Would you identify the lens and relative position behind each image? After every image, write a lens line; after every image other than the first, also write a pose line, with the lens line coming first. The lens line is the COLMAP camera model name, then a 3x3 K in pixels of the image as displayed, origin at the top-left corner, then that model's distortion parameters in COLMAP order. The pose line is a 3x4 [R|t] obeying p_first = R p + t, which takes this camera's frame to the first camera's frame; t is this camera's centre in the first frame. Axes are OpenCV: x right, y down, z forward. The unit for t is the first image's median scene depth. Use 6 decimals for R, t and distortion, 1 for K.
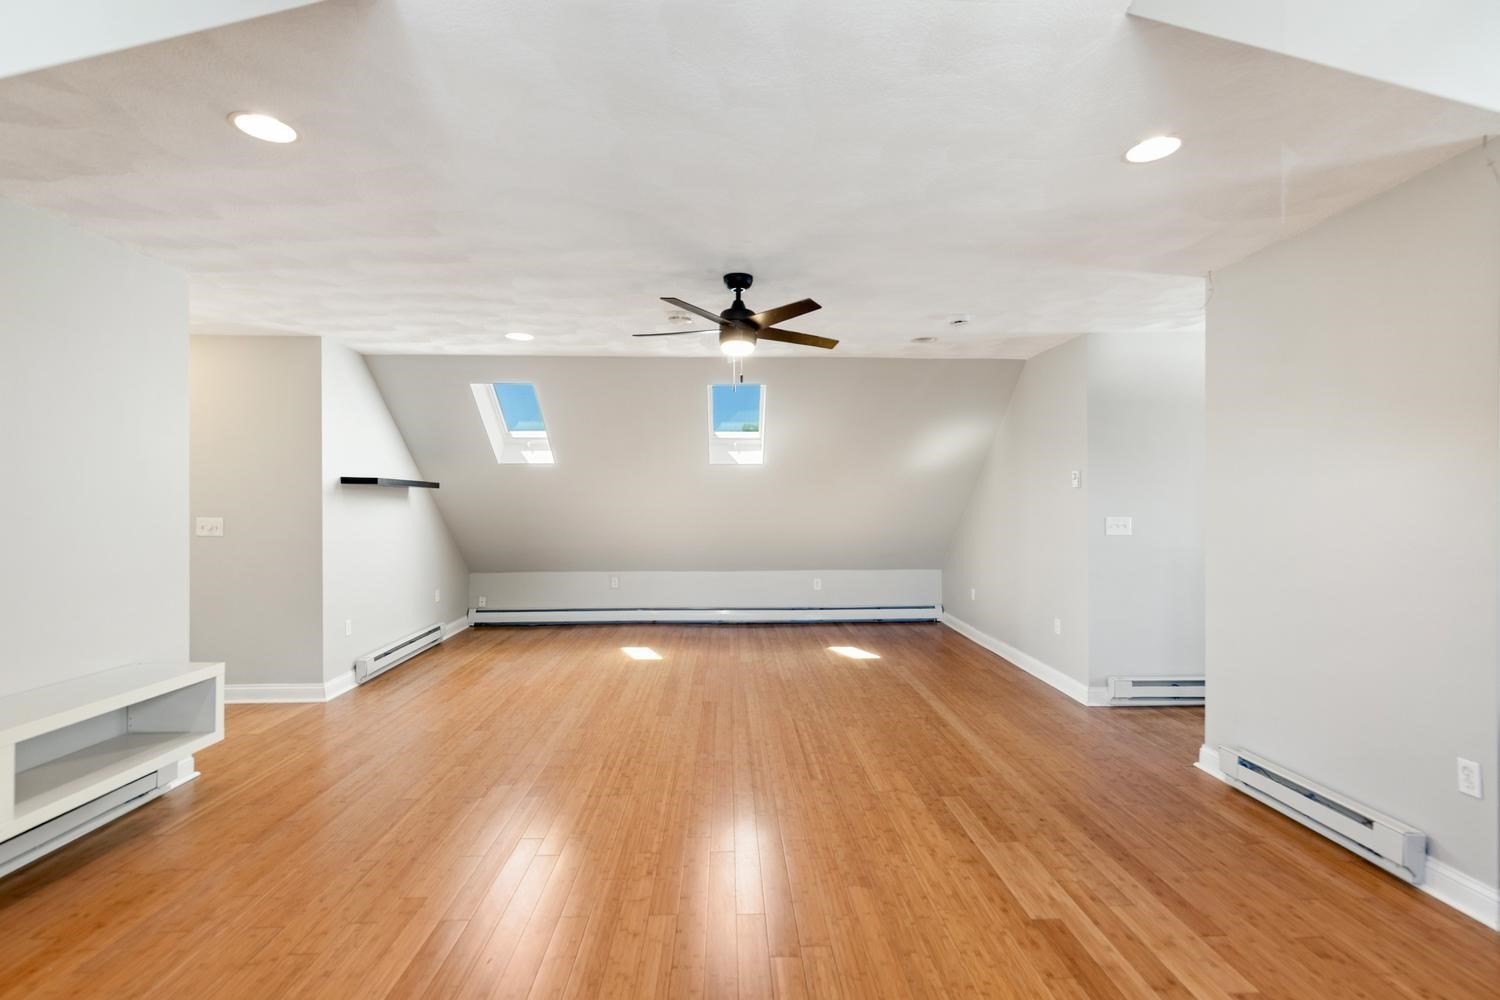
lens RADIAL K [[687.1, 0, 757.3], [0, 687.1, 508.8], [0, 0, 1]] dist [0.013485, -0.001941]
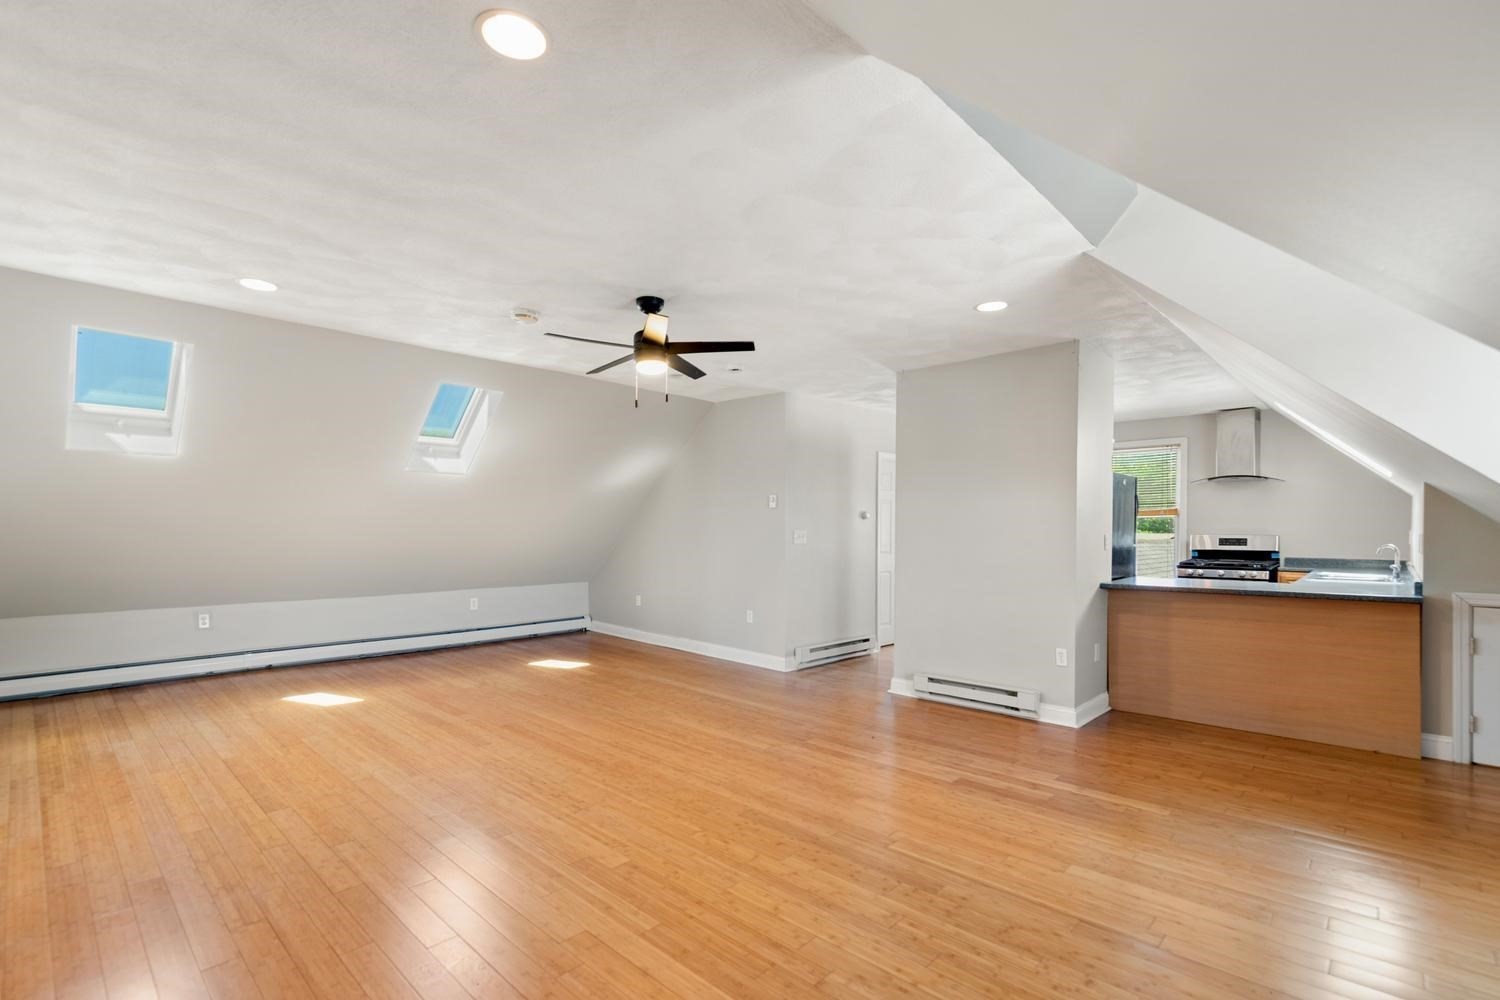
lens RADIAL K [[682.8, 0, 743.1], [0, 682.8, 535.3], [0, 0, 1]] dist [0.016735, -0.000469]
pose [[0.728136, -0.001059, 0.685432, -0.636242], [-0.003707, 0.999978, 0.005483, 0.018948], [-0.685422, -0.006533, 0.728116, 0.127023]]
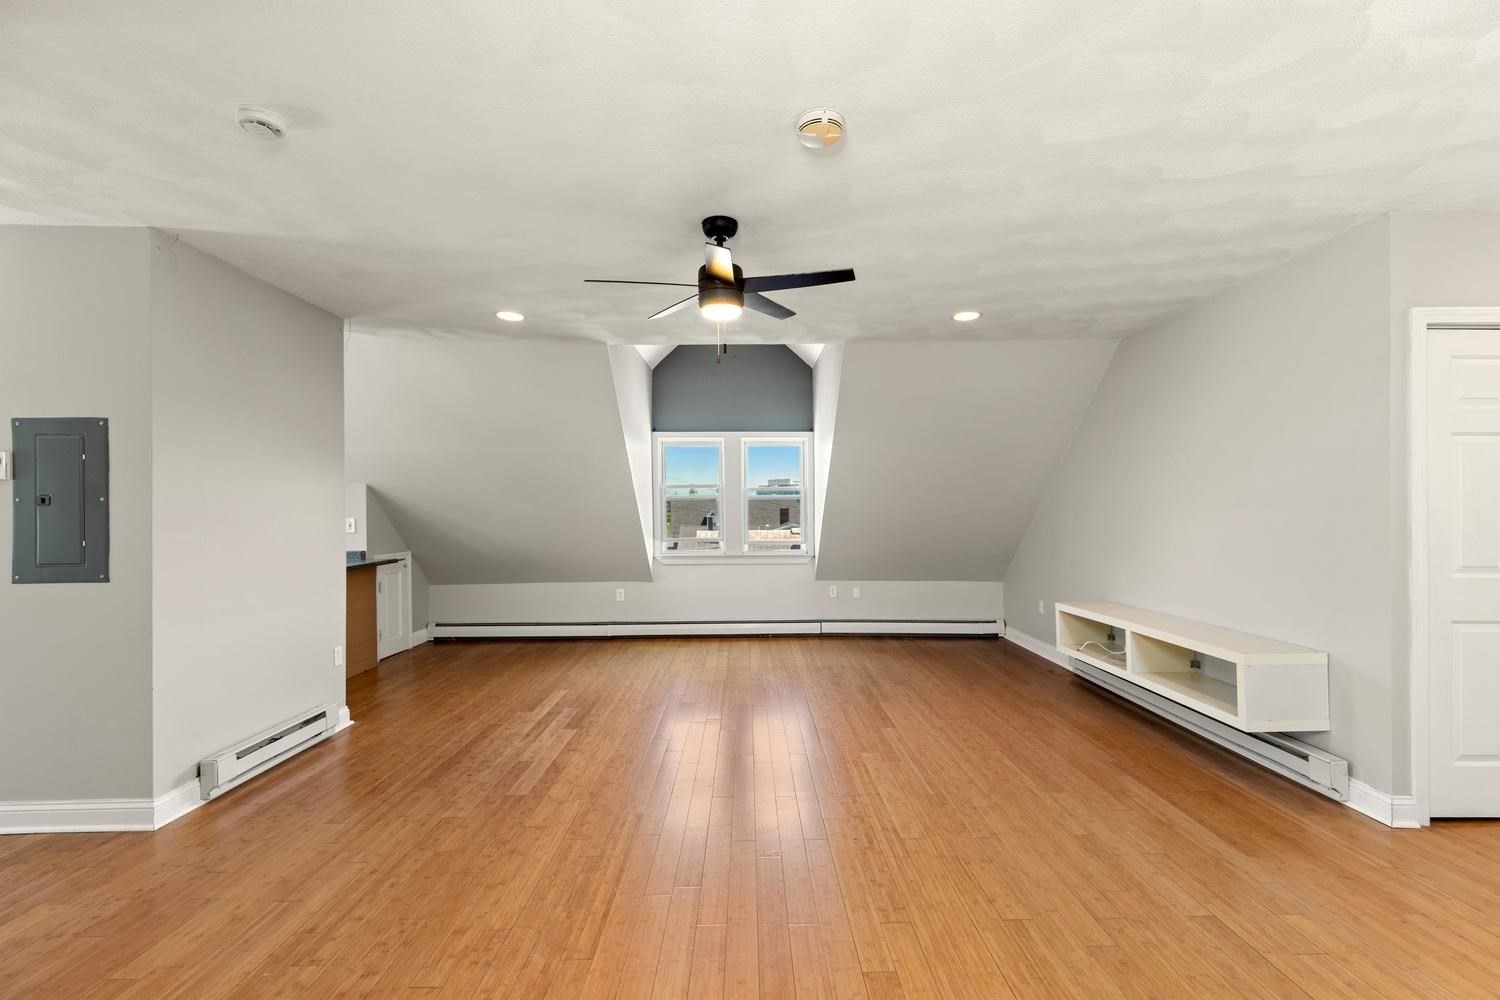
lens RADIAL K [[687.1, 0, 757.3], [0, 687.1, 508.8], [0, 0, 1]] dist [0.013485, -0.001941]
pose [[-0.999463, 0.009979, 0.031212, -0.094523], [0.009862, 0.999944, -0.003924, 0.009308], [-0.031249, -0.003614, -0.999505, 1.795931]]
